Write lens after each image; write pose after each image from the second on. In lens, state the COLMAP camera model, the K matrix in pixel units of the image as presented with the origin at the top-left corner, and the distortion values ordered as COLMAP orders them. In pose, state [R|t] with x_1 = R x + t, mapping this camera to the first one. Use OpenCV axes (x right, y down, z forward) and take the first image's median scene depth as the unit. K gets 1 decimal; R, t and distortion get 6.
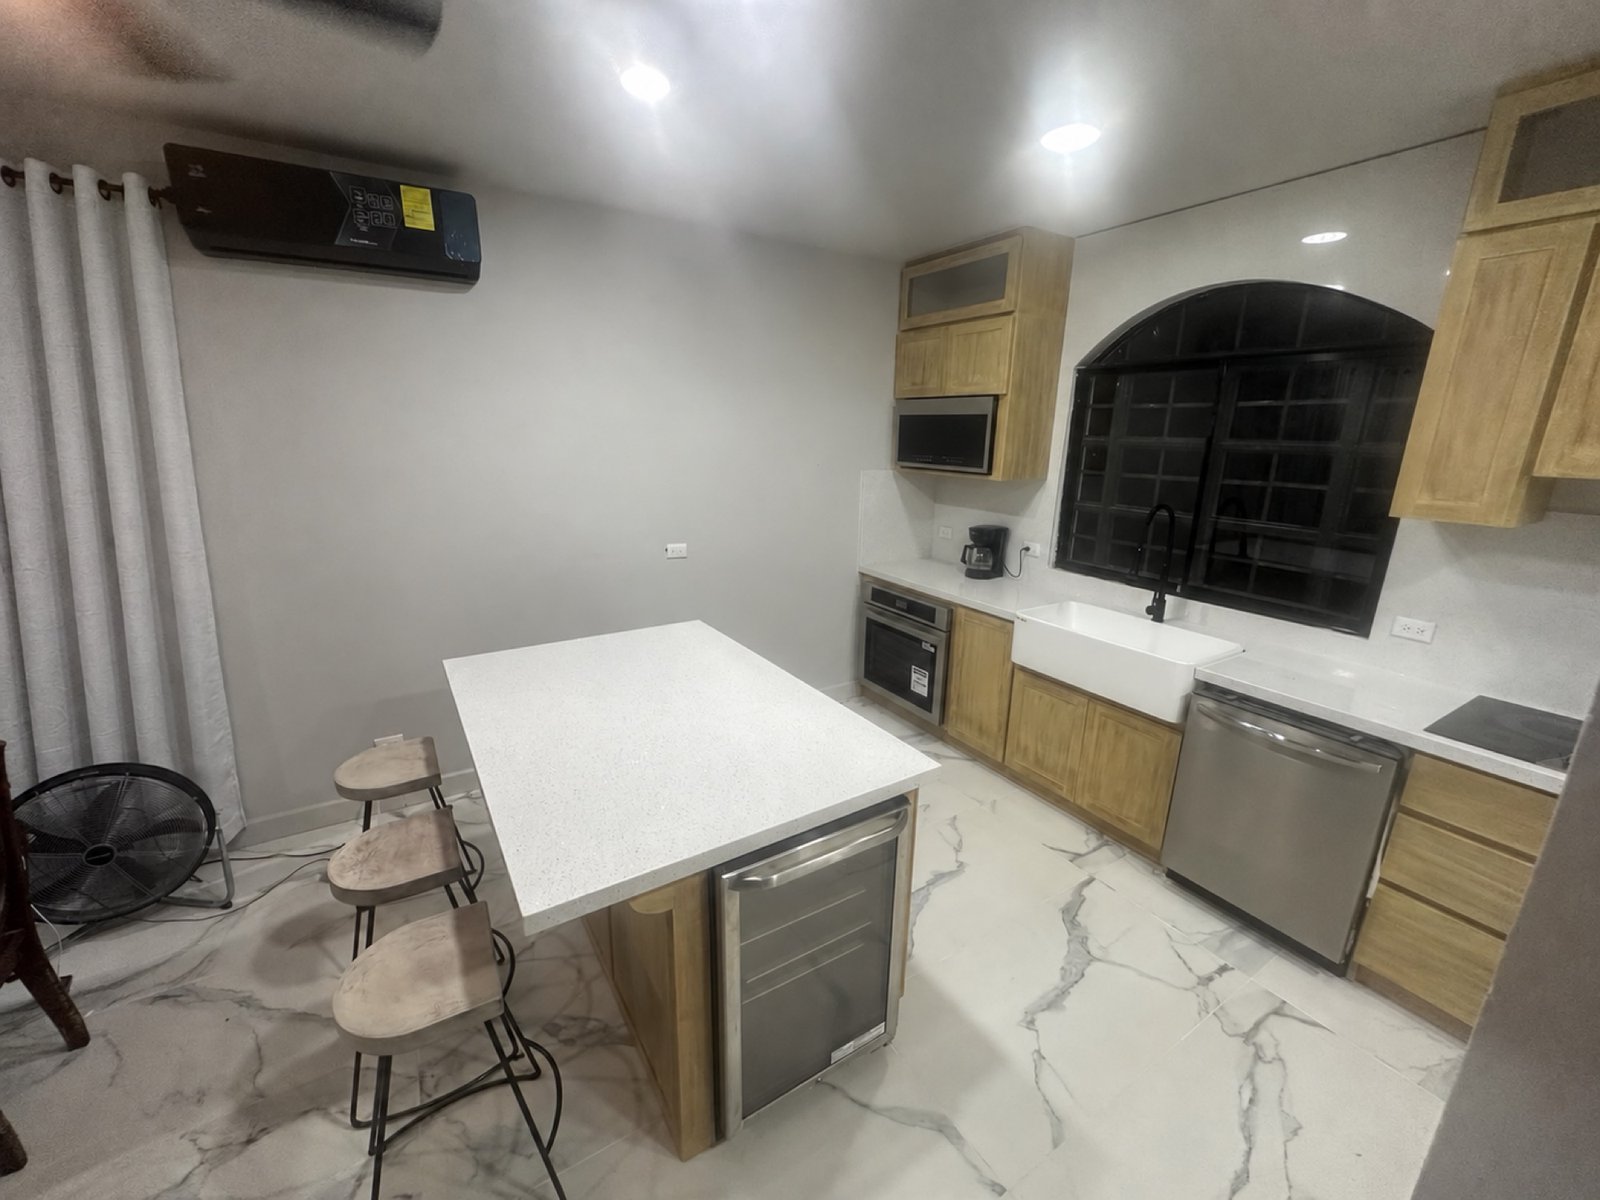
lens RADIAL K [[645.3, 0, 800.0], [0, 645.3, 600.0], [0, 0, 1]] dist [-0.000685, -0.000292]
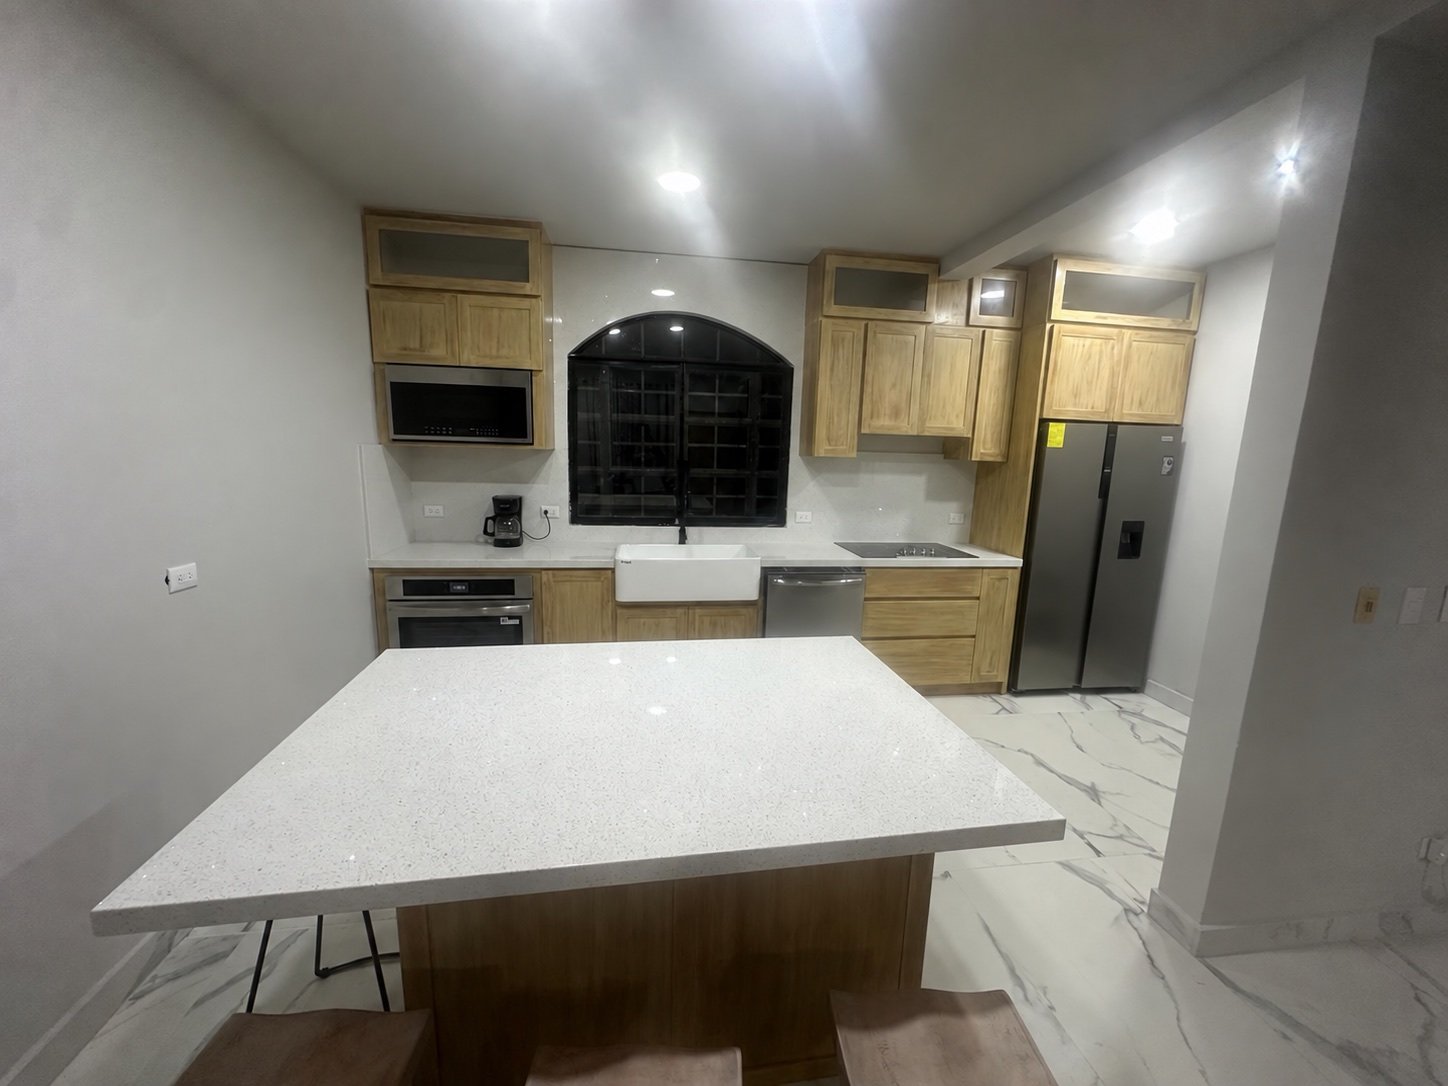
lens RADIAL K [[584.0, 0, 724.0], [0, 584.0, 543.0], [0, 0, 1]] dist [-0.000685, -0.000292]
pose [[0.392281, -0.157729, 0.906221, -0.464321], [0.211899, 0.974187, 0.077833, -0.042764], [-0.895106, 0.161495, 0.415577, 0.331905]]
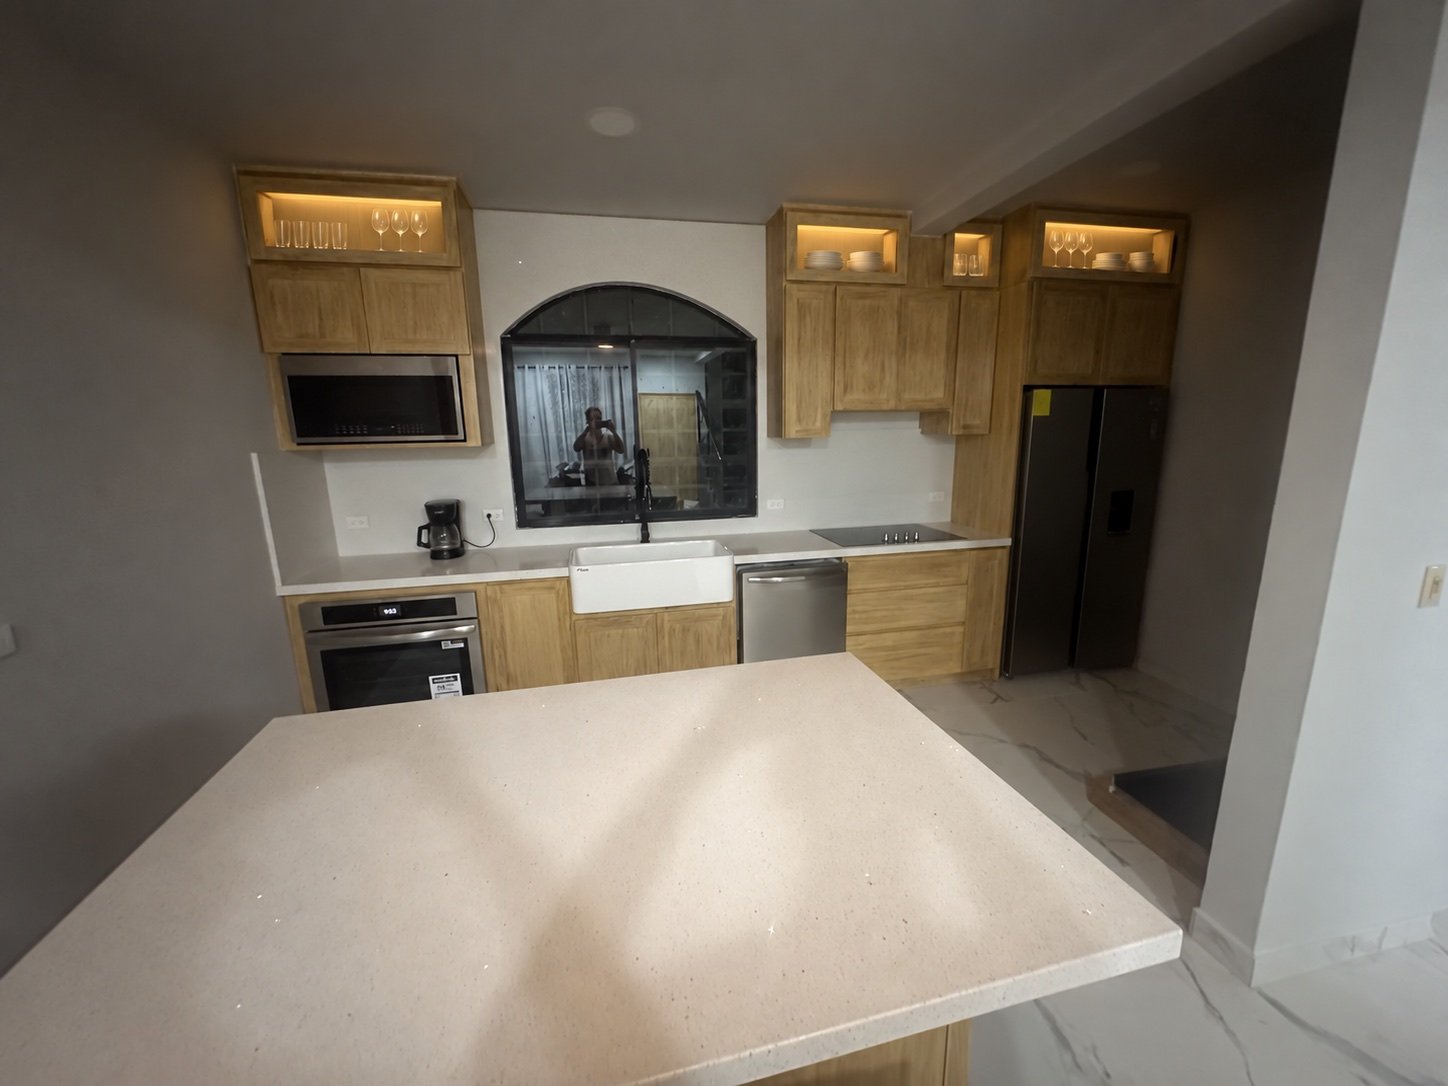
lens RADIAL K [[584.0, 0, 724.0], [0, 584.0, 543.0], [0, 0, 1]] dist [-0.000685, -0.000292]
pose [[0.327636, -0.209491, 0.921286, -0.375887], [0.262675, 0.956862, 0.124166, -0.058890], [-0.907555, 0.201317, 0.368530, 0.369471]]
